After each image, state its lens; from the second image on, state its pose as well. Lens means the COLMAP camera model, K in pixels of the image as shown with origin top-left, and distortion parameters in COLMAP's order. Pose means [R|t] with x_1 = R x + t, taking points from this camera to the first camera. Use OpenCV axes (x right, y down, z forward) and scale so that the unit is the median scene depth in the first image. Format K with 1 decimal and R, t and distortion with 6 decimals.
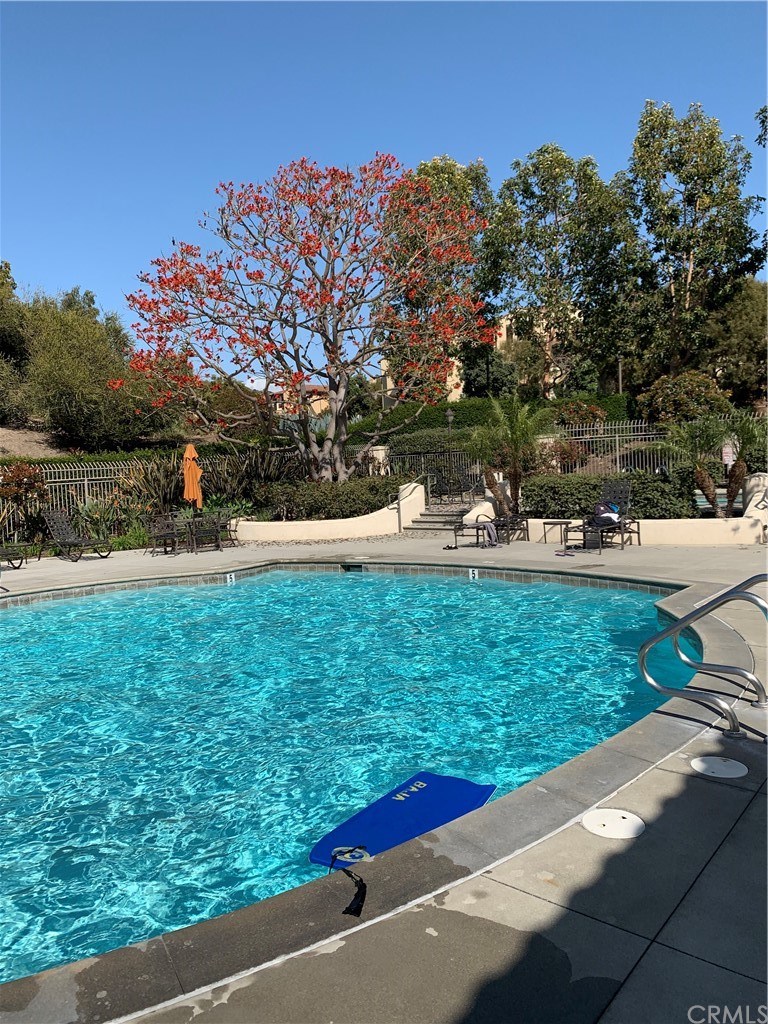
lens RADIAL K [[758.6, 0, 384.7], [0, 758.6, 489.7], [0, 0, 1]] dist [-0.035841, 0.039583]
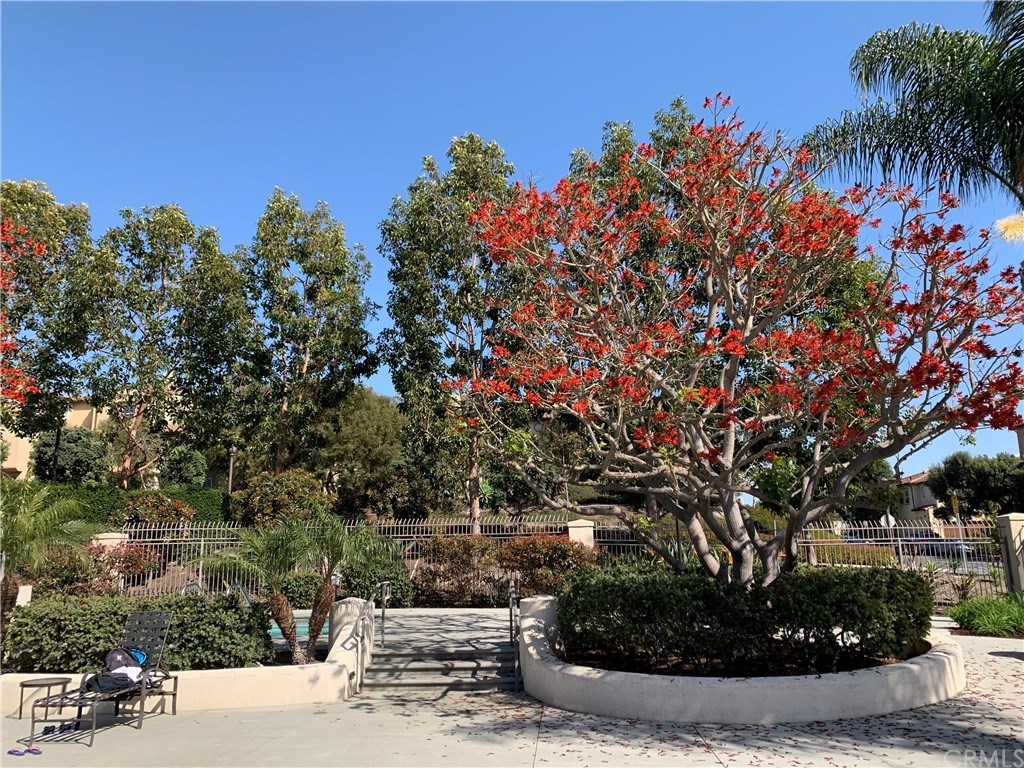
lens RADIAL K [[758.6, 0, 512.0], [0, 758.6, 384.0], [0, 0, 1]] dist [-0.035841, 0.039583]
pose [[0.803684, 0.156287, 0.574167, 0.077085], [0.003244, 0.963728, -0.266866, -0.014259], [-0.595048, 0.216339, 0.774025, 0.128232]]
